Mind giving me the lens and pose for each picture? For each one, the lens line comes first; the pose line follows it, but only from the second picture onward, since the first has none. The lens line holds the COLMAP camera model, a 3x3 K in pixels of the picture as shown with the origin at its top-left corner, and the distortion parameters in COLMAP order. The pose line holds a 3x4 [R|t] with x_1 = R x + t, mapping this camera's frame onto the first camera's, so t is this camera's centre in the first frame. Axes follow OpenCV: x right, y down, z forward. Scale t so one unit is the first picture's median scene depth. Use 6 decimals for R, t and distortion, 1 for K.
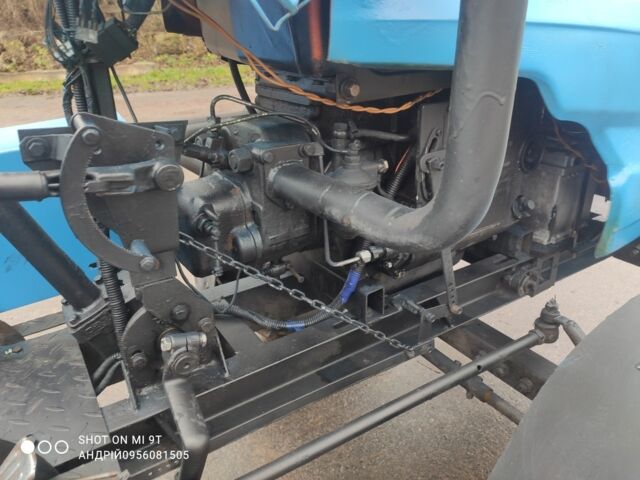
lens RADIAL K [[473.7, 0, 323.8], [0, 473.7, 235.7], [0, 0, 1]] dist [0.038984, -0.060187]
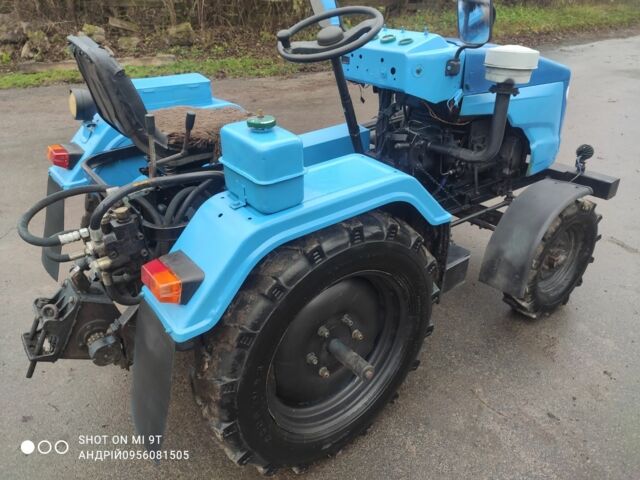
lens RADIAL K [[473.7, 0, 321.9], [0, 473.7, 240.3], [0, 0, 1]] dist [0.038984, -0.060187]
pose [[0.996474, -0.018224, 0.081894, -0.656159], [0.014059, 0.998592, 0.051150, 0.206866], [-0.082711, -0.049818, 0.995328, -1.303391]]
